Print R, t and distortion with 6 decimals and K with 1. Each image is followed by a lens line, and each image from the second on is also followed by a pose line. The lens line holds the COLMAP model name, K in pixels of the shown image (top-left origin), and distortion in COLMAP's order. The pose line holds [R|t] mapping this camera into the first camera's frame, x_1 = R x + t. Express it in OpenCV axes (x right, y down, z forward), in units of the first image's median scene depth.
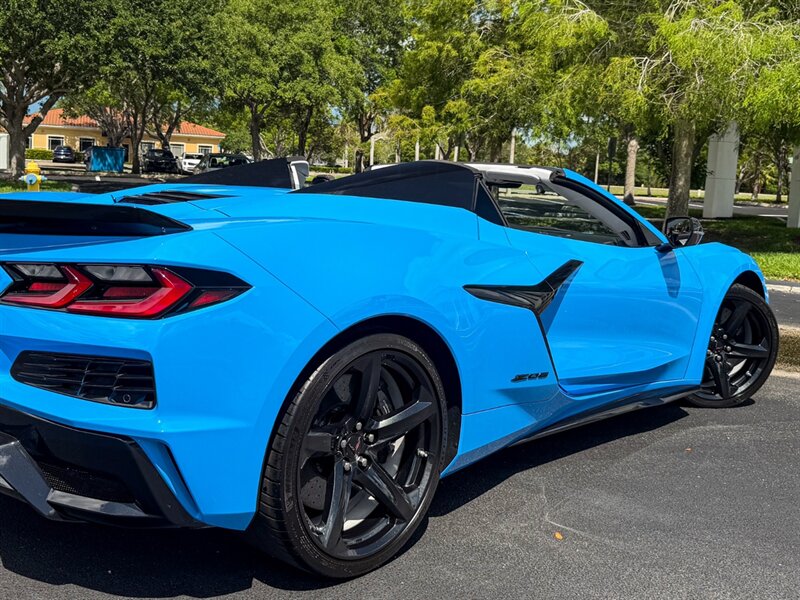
lens RADIAL K [[824.3, 0, 379.6], [0, 824.3, 235.5], [0, 0, 1]] dist [0.168660, -0.342643]
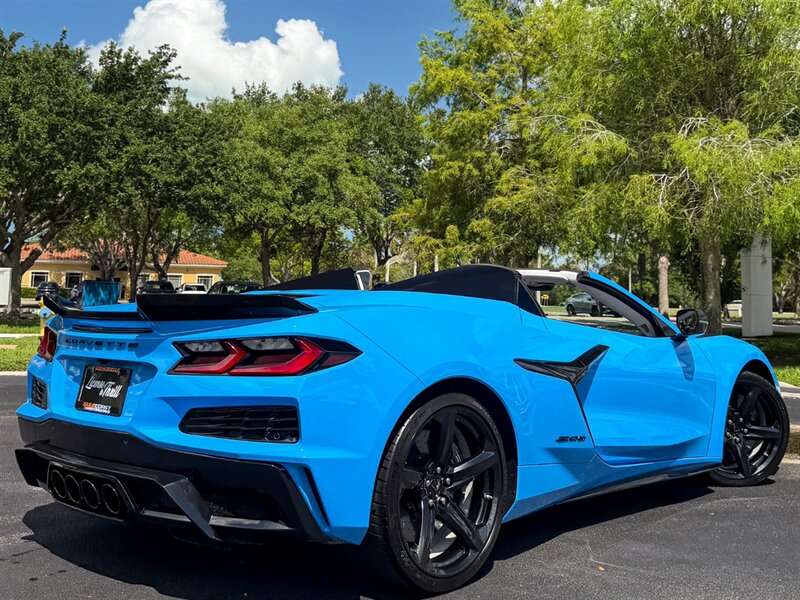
lens RADIAL K [[905.2, 0, 429.4], [0, 905.2, 204.8], [0, 0, 1]] dist [0.175347, -0.344450]
pose [[0.998861, -0.024407, 0.041010, -0.048557], [0.031354, 0.983465, -0.178361, 0.045137], [-0.035978, 0.179444, 0.983110, -0.250231]]
